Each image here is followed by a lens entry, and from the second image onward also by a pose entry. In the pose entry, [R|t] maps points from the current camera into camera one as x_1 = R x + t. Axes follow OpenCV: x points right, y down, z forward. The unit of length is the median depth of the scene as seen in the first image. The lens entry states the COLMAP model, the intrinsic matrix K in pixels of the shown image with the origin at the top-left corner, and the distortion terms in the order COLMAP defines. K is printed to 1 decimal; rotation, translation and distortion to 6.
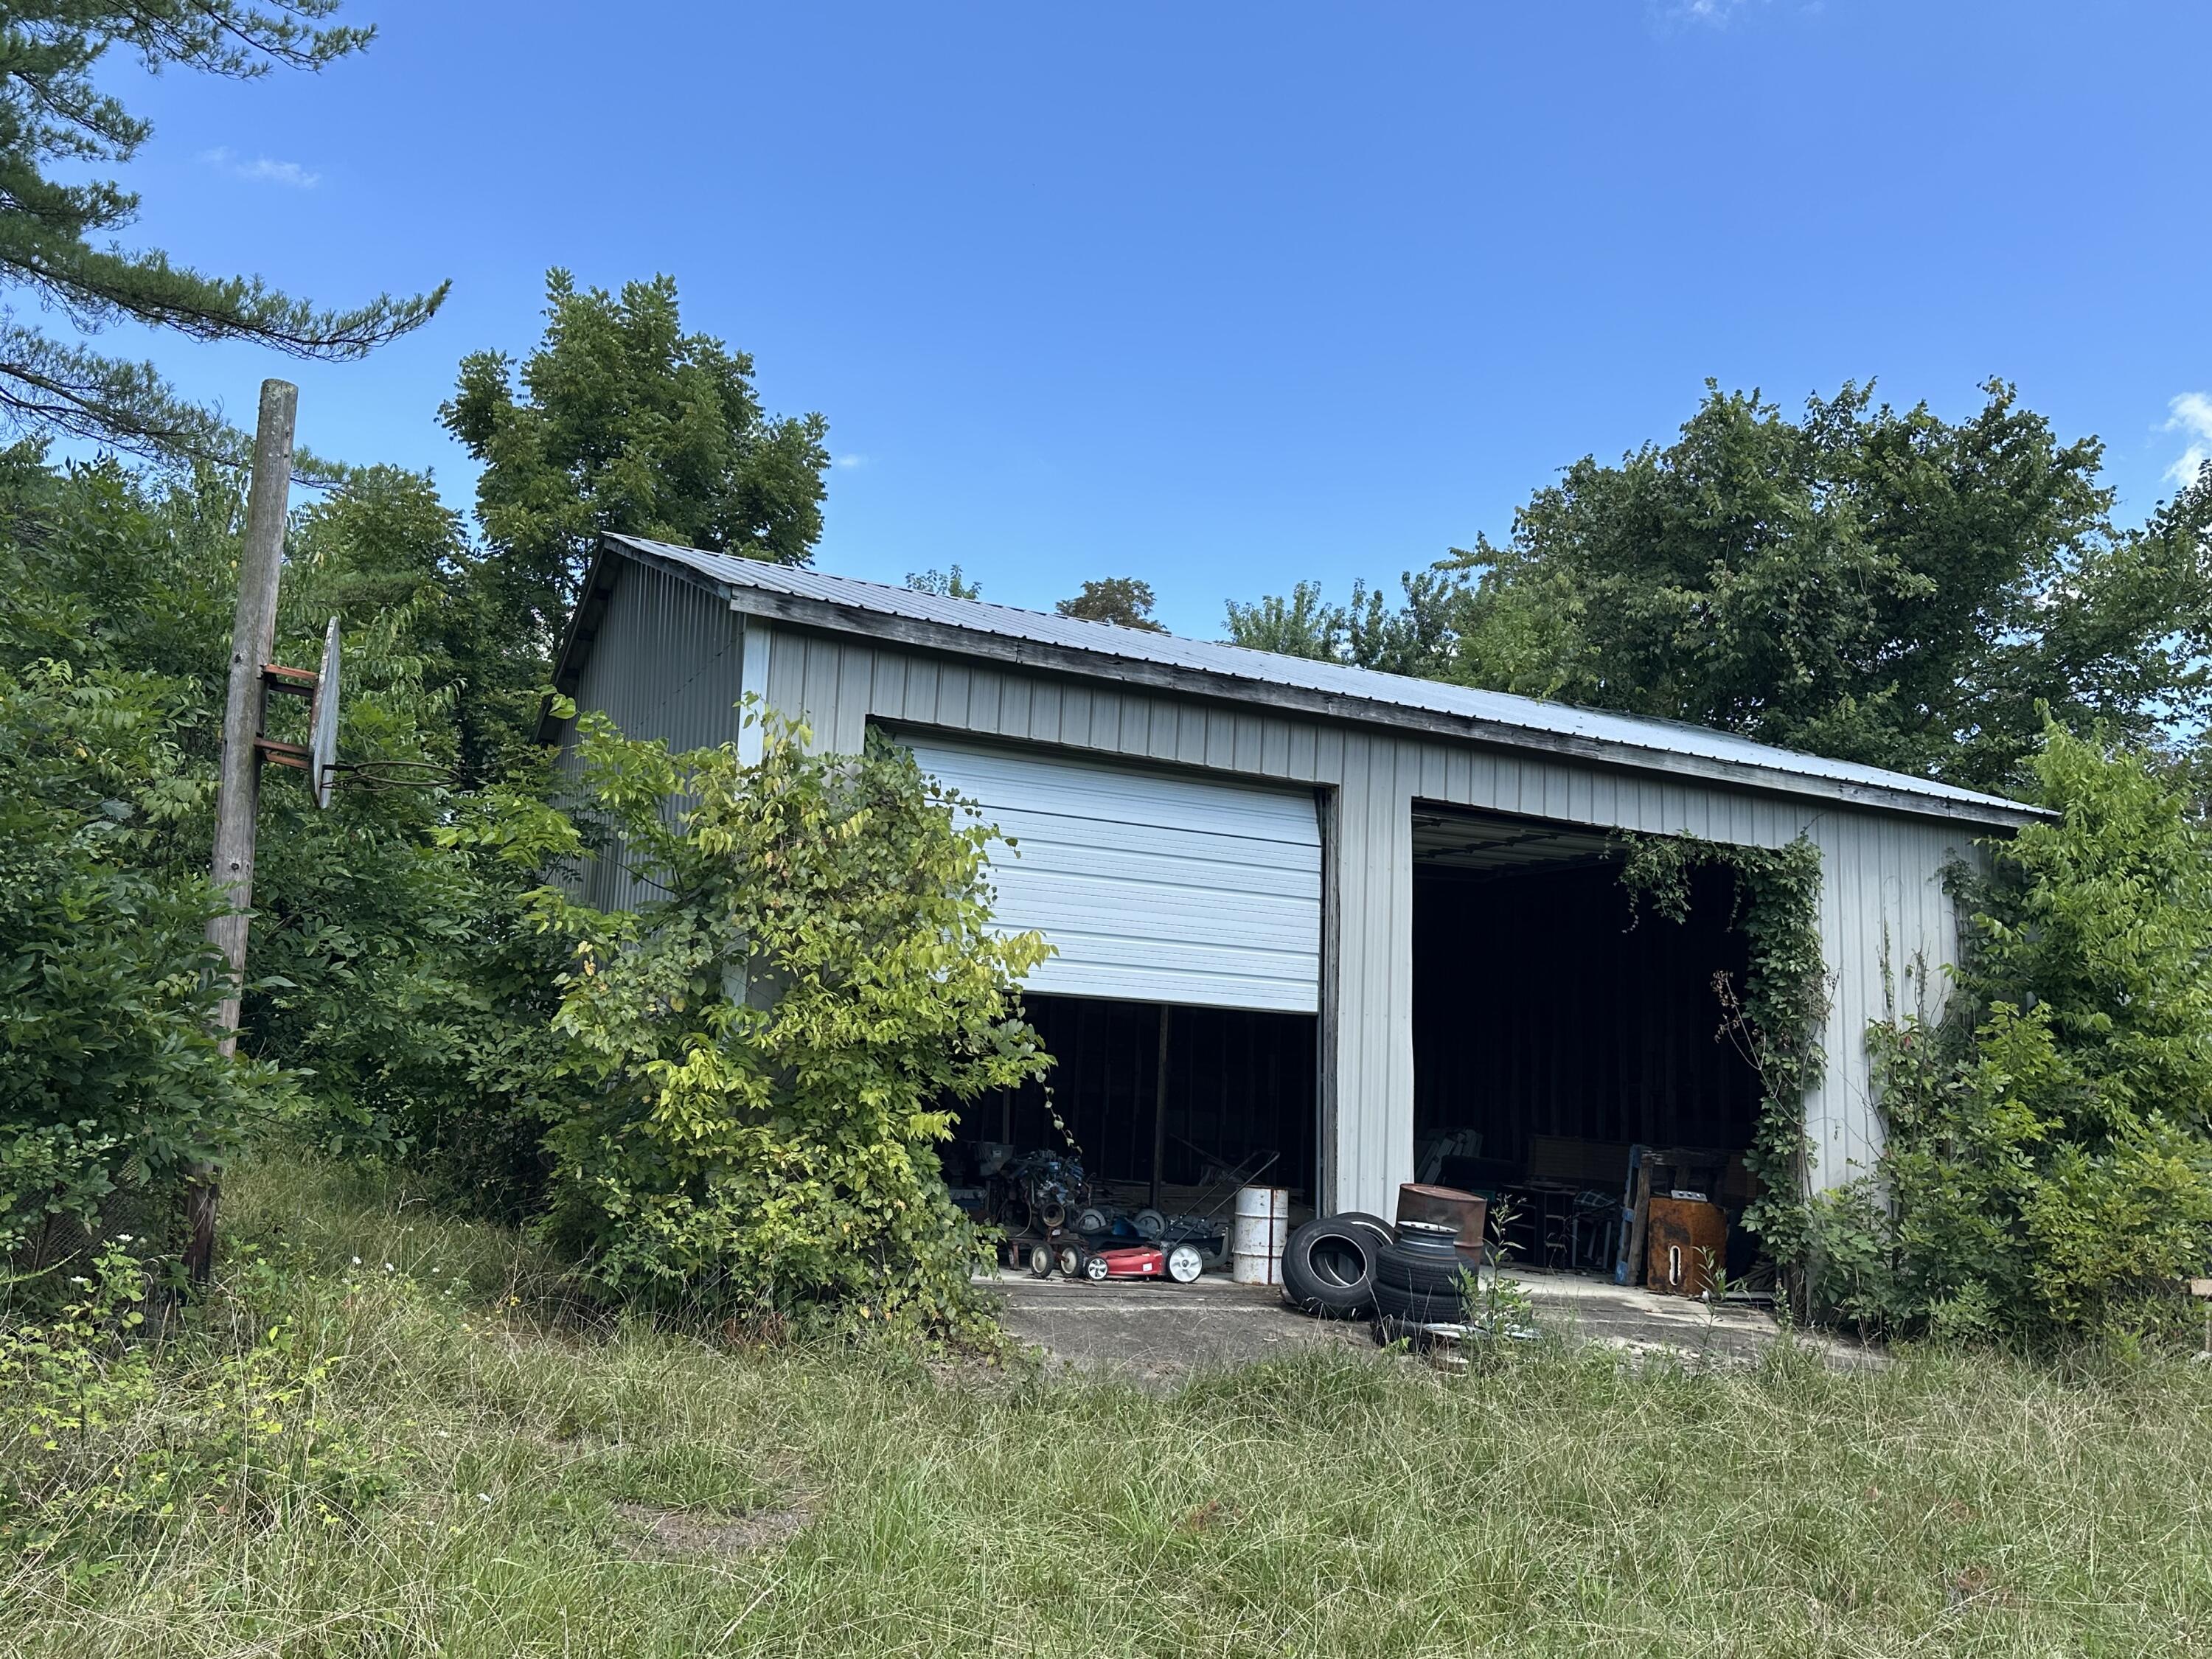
lens RADIAL K [[1775.3, 0, 1106.0], [0, 1775.3, 829.5], [0, 0, 1]] dist [0.072719, -0.134667]
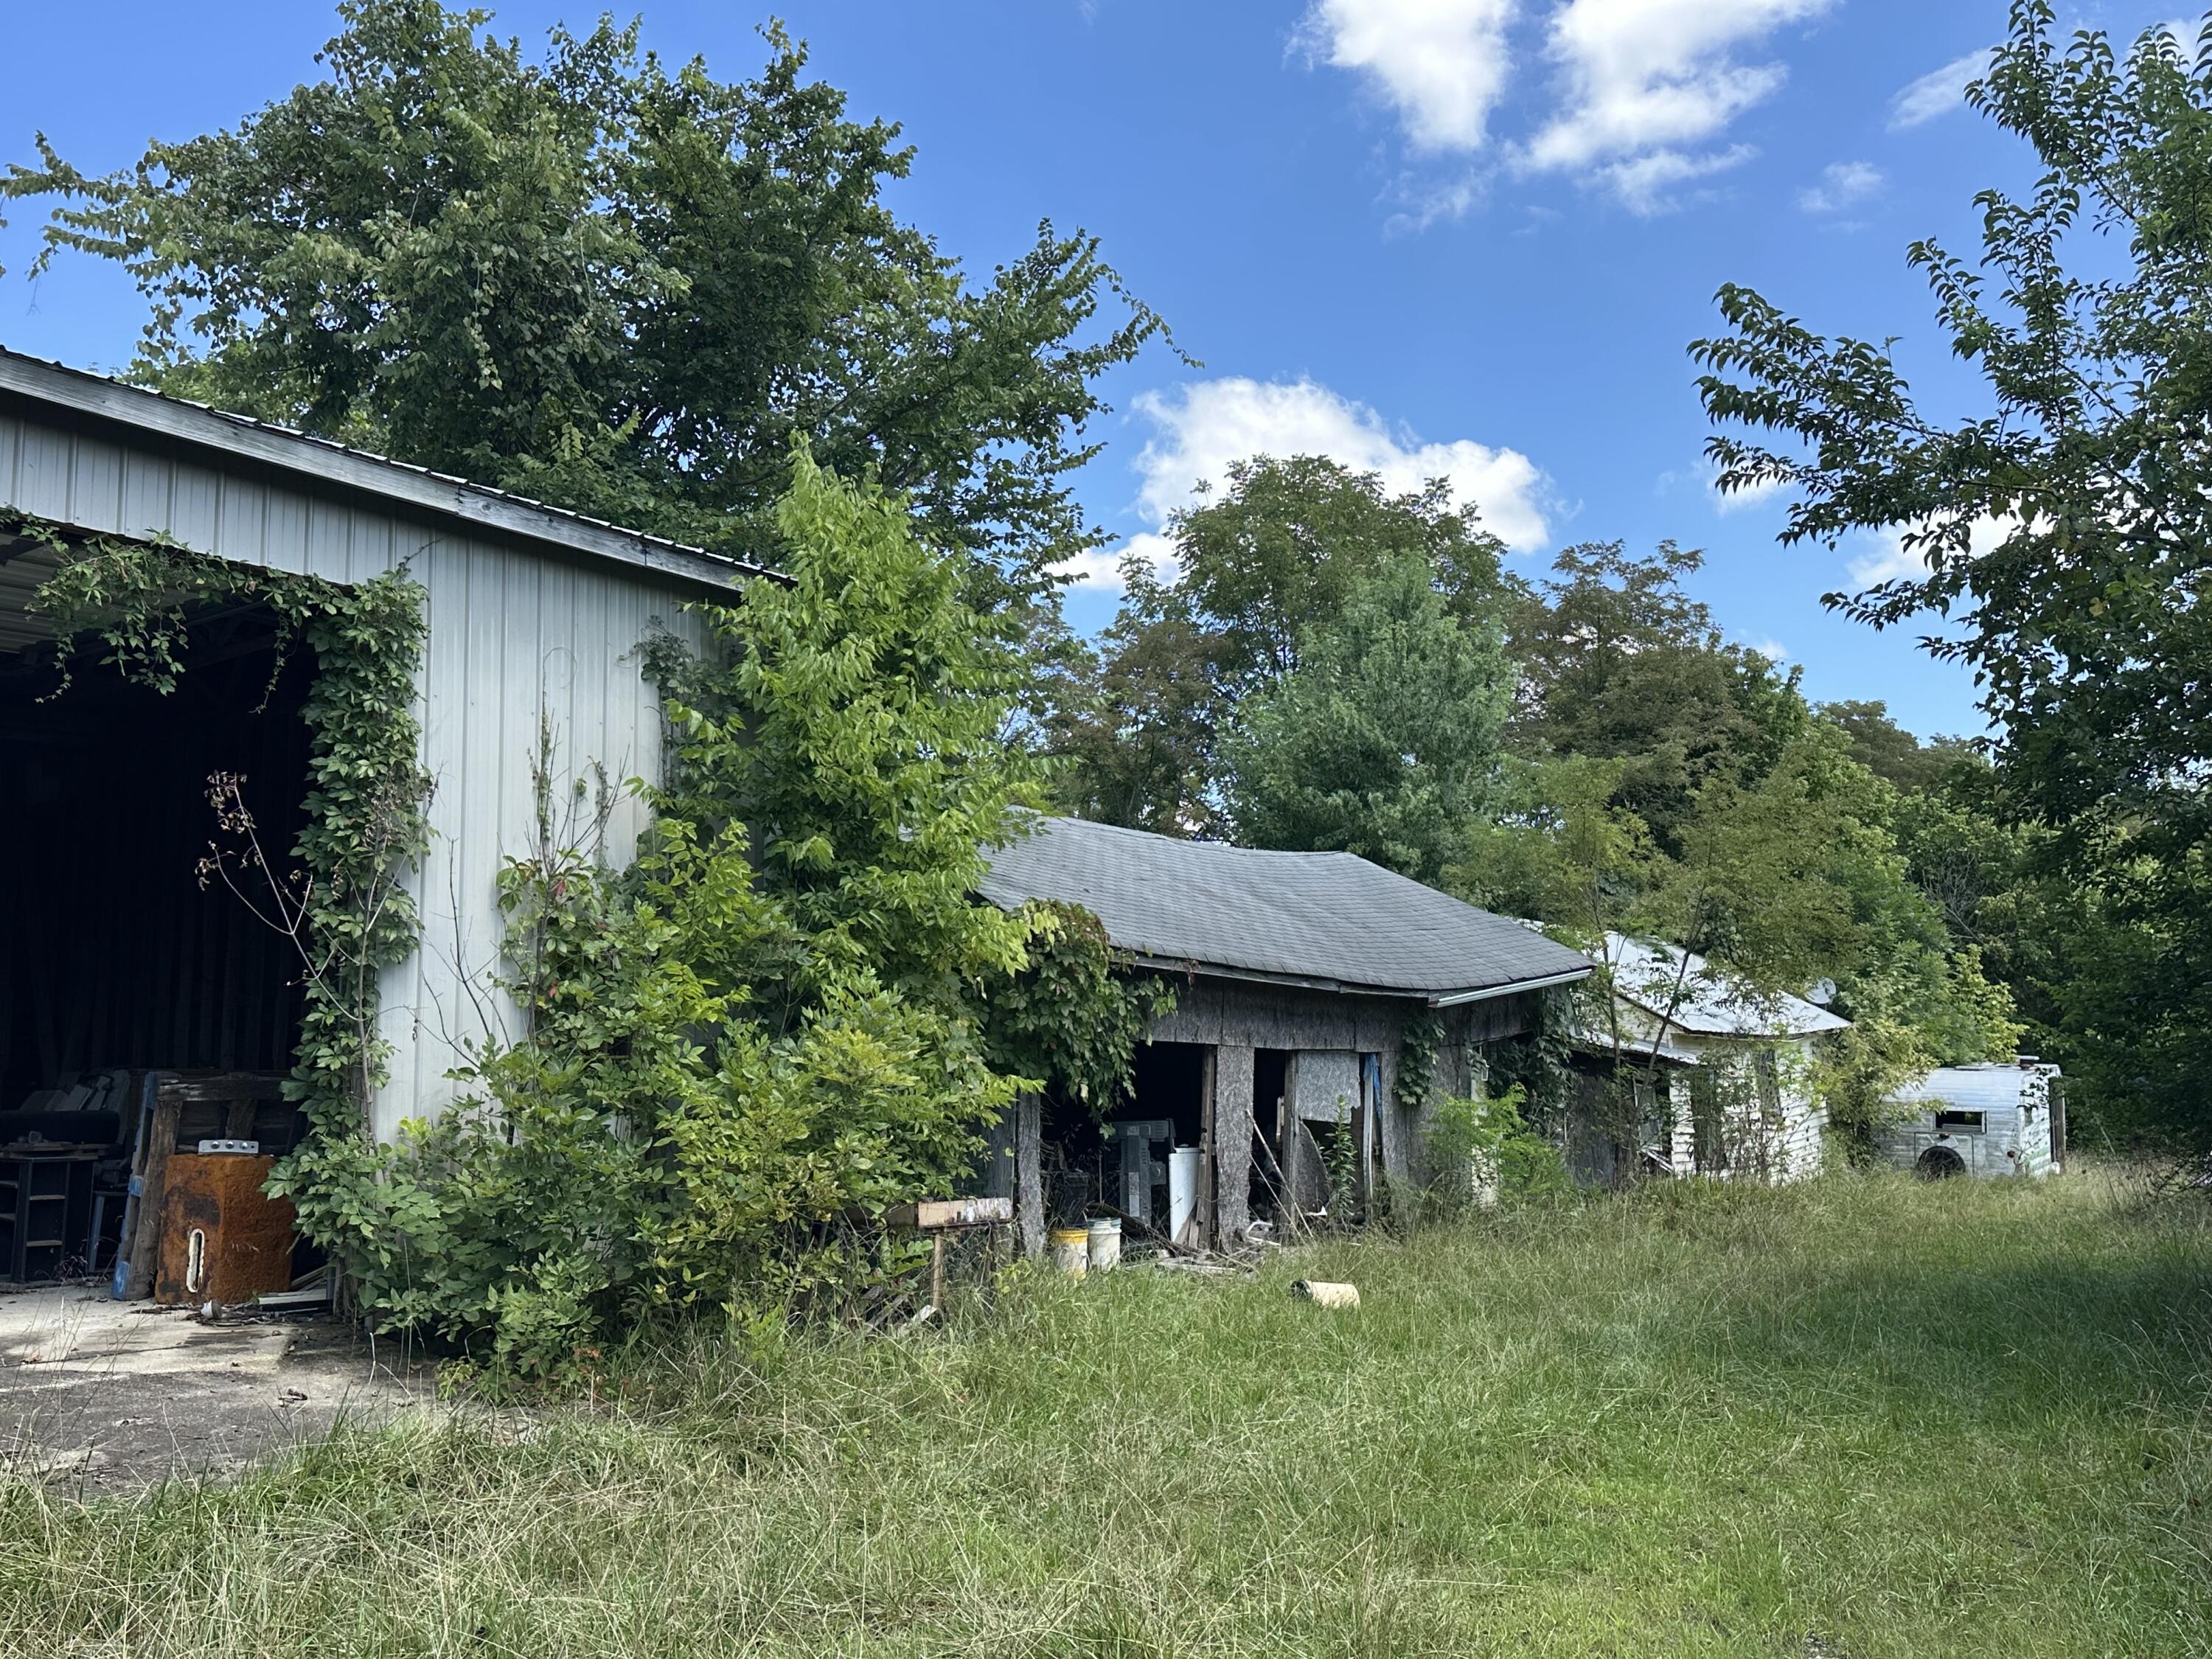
lens RADIAL K [[1775.3, 0, 1106.0], [0, 1775.3, 829.5], [0, 0, 1]] dist [0.072719, -0.134667]
pose [[0.867164, -0.000555, 0.498022, 0.293449], [-0.017854, 0.999322, 0.032201, 0.071862], [-0.497702, -0.036815, 0.866566, 0.325221]]
